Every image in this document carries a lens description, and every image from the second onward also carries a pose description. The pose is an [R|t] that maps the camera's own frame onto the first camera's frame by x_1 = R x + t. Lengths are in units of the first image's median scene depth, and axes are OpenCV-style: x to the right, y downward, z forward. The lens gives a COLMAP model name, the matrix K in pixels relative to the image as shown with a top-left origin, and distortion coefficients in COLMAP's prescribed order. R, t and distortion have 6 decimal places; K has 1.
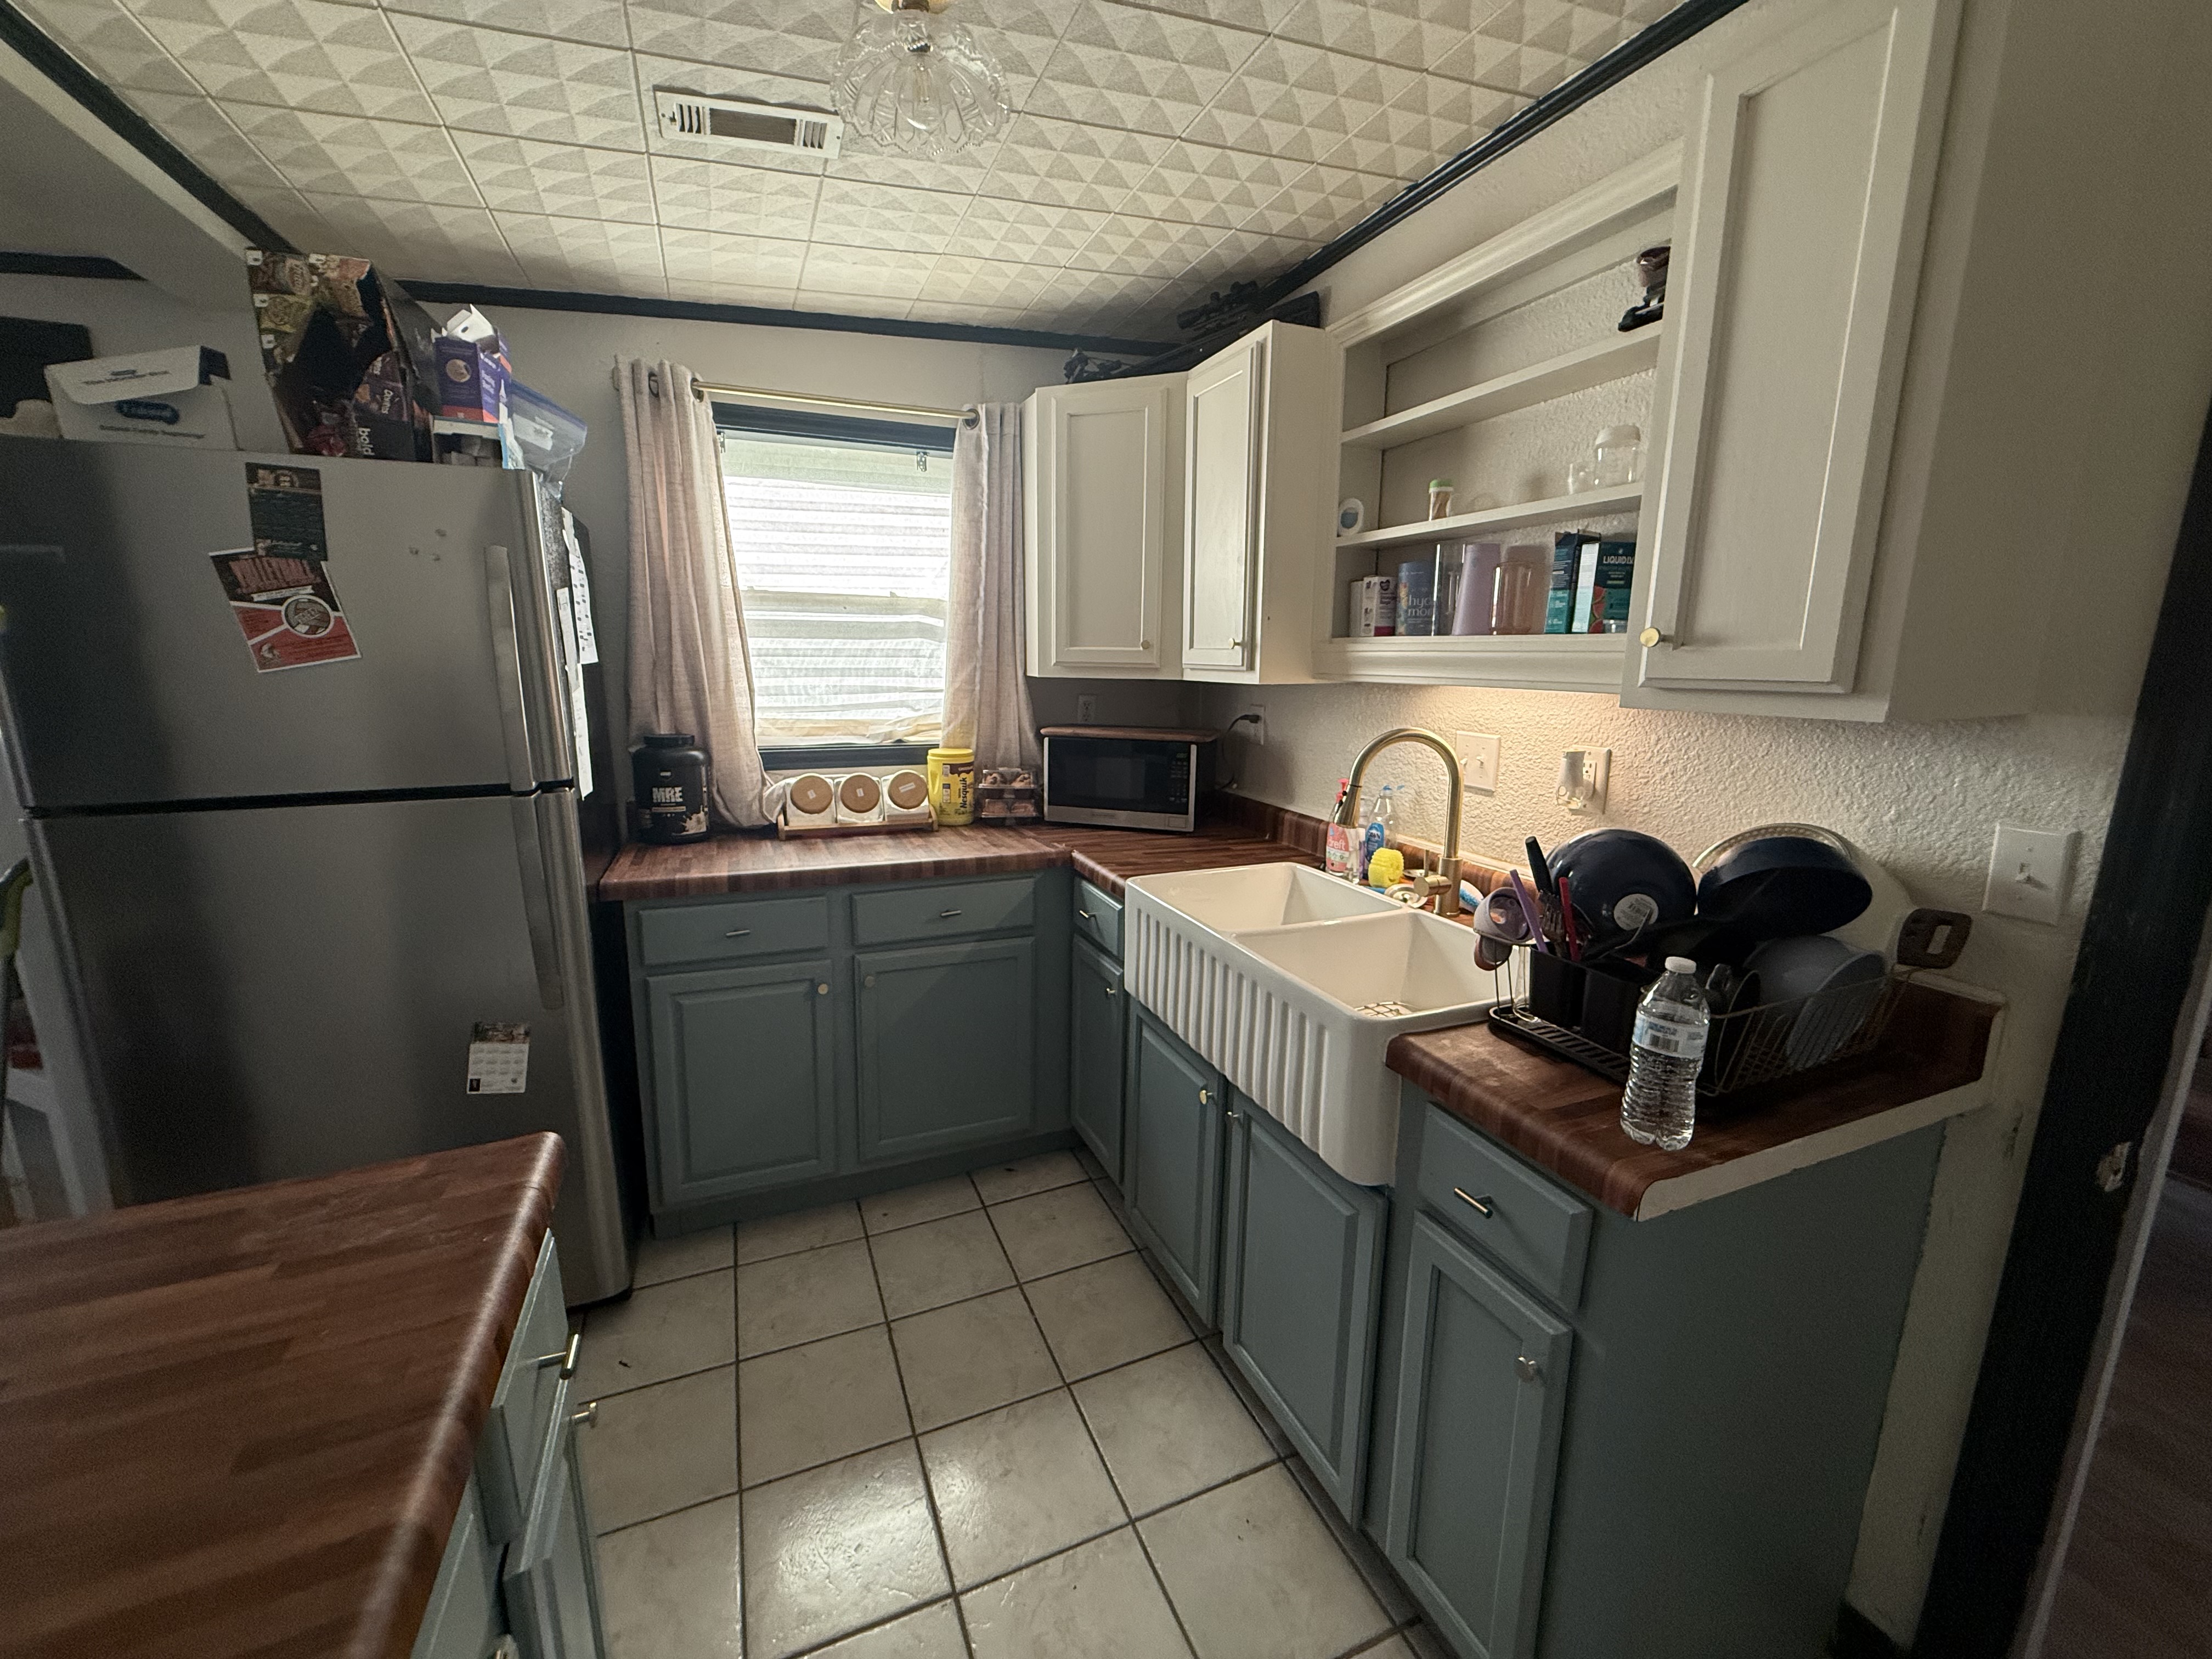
lens RADIAL K [[878.2, 0, 1101.3], [0, 878.2, 824.8], [0, 0, 1]] dist [-0.000350, -0.000210]
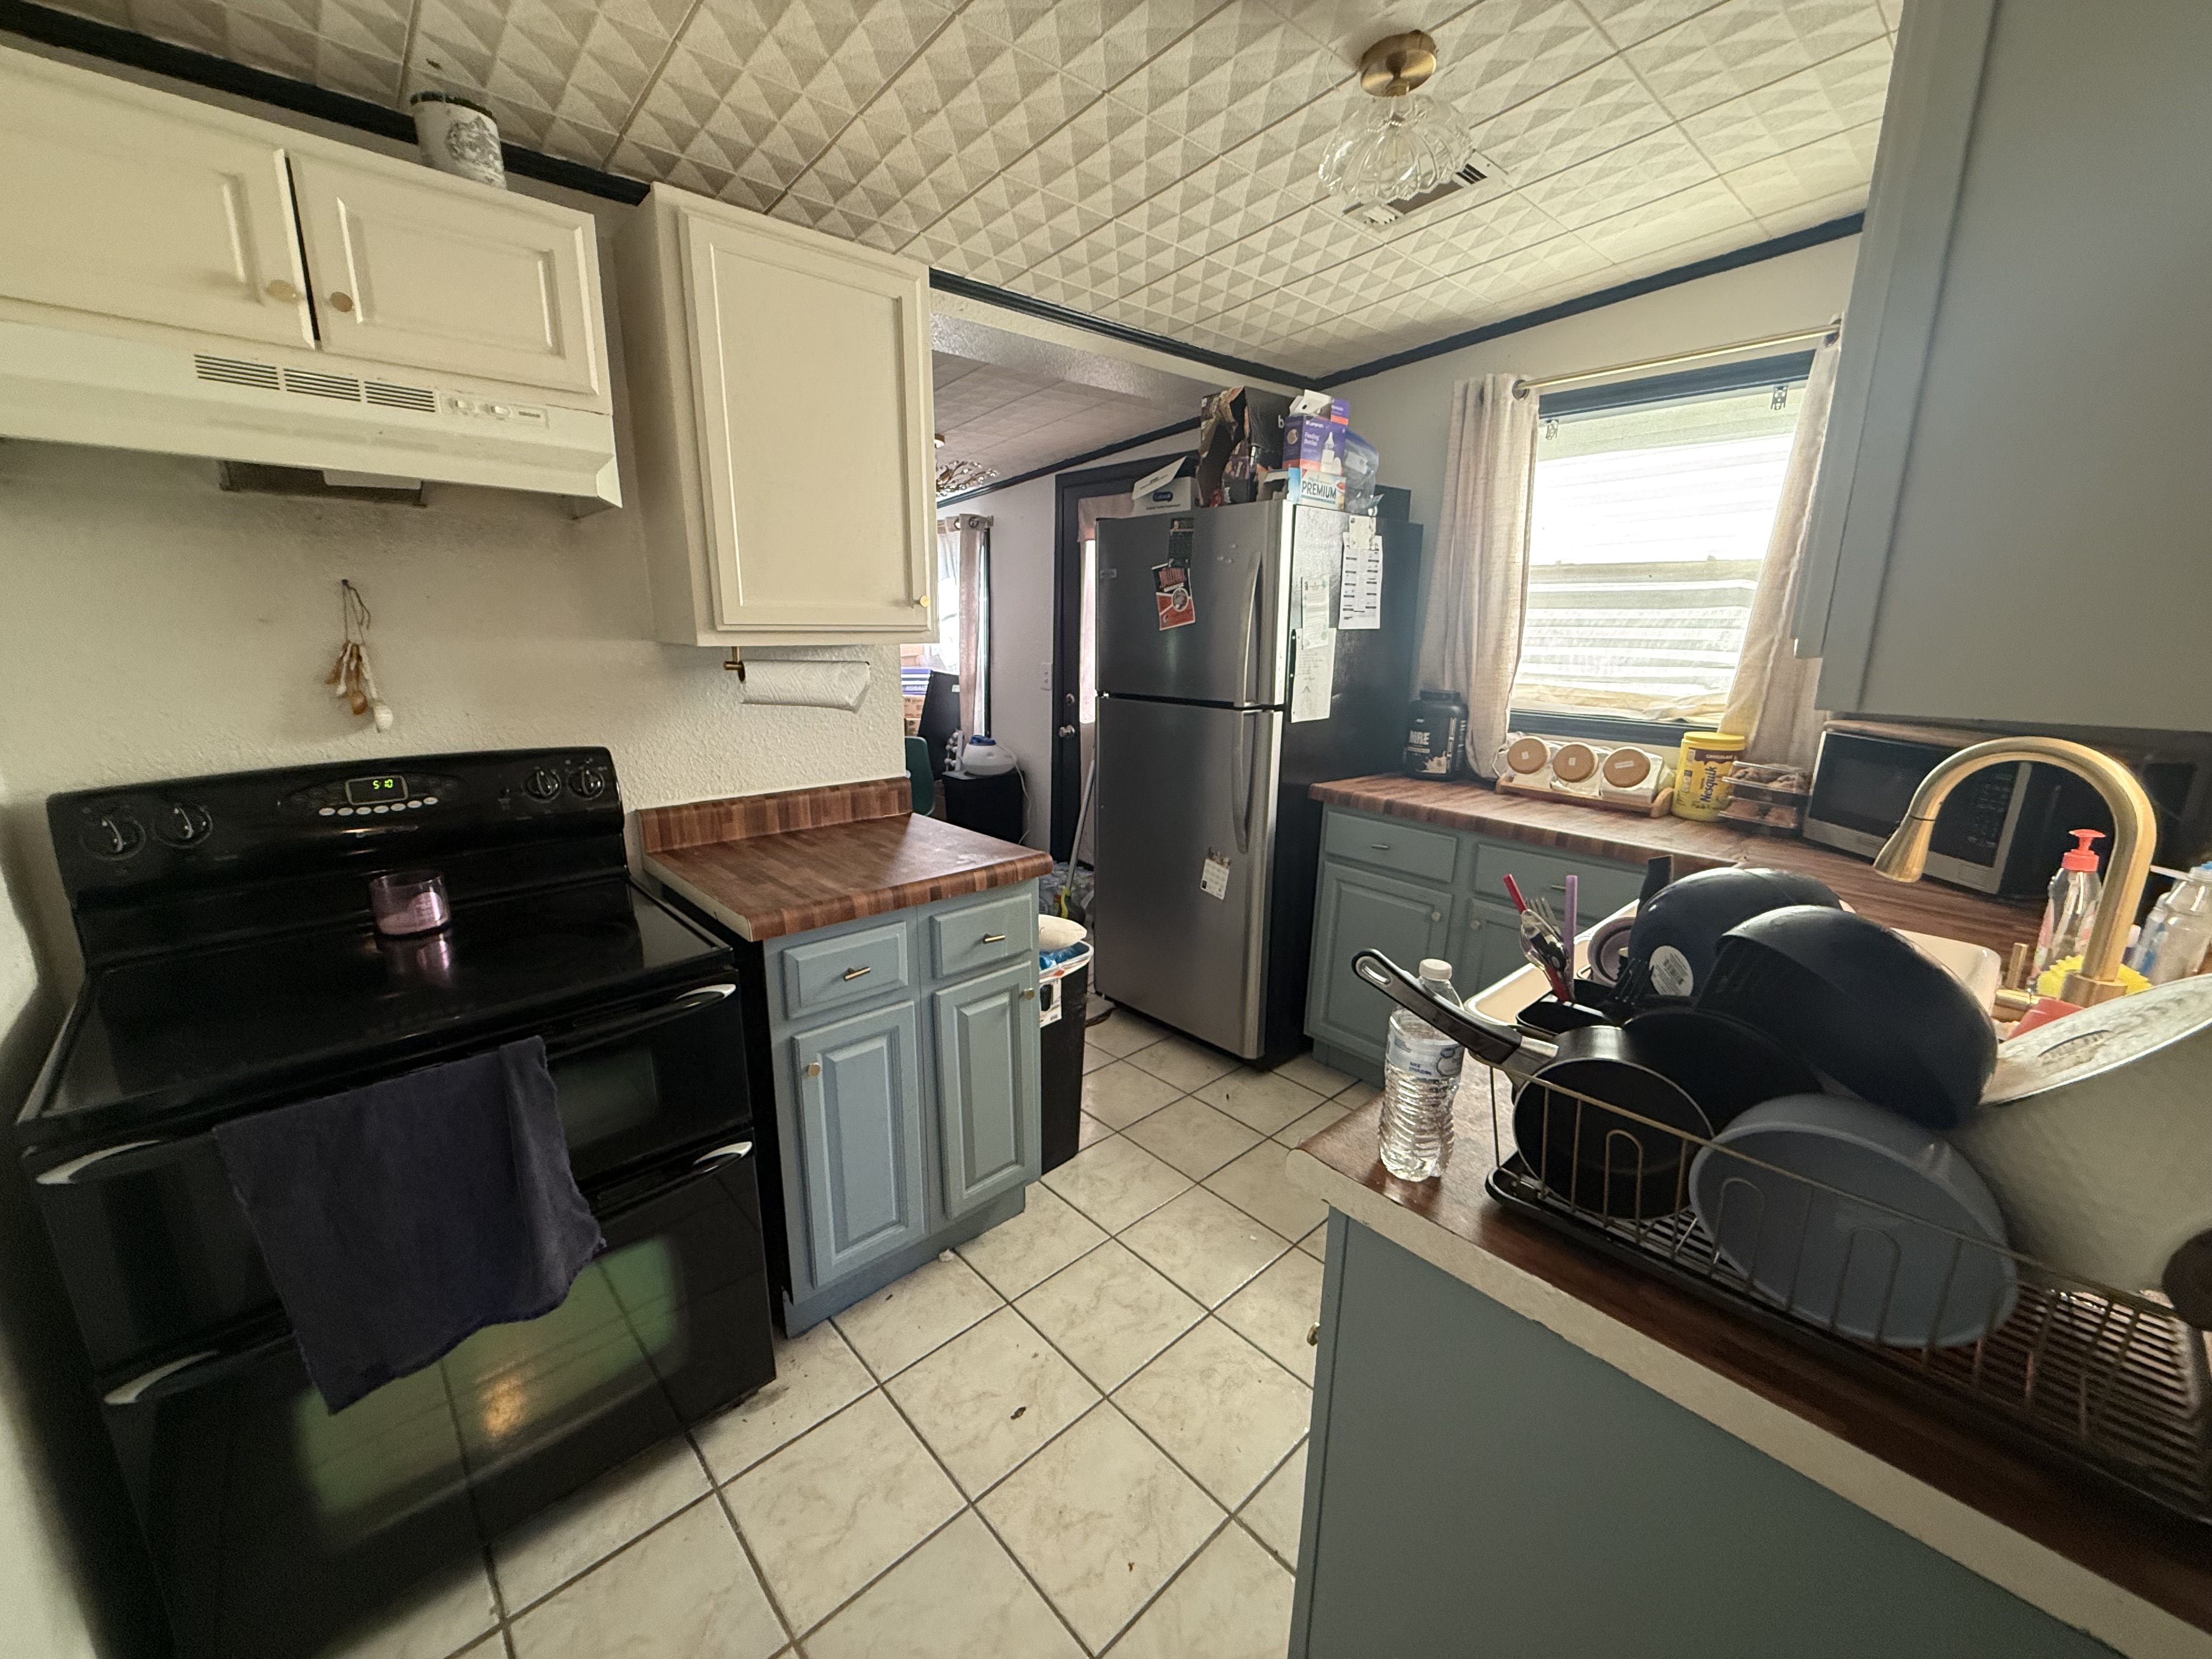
lens RADIAL K [[878.2, 0, 1101.3], [0, 878.2, 824.8], [0, 0, 1]] dist [-0.000350, -0.000210]
pose [[0.337906, 0.208647, -0.917762, 0.476665], [-0.188602, 0.970350, 0.151162, -0.016346], [0.922089, 0.122013, 0.367238, 0.137023]]
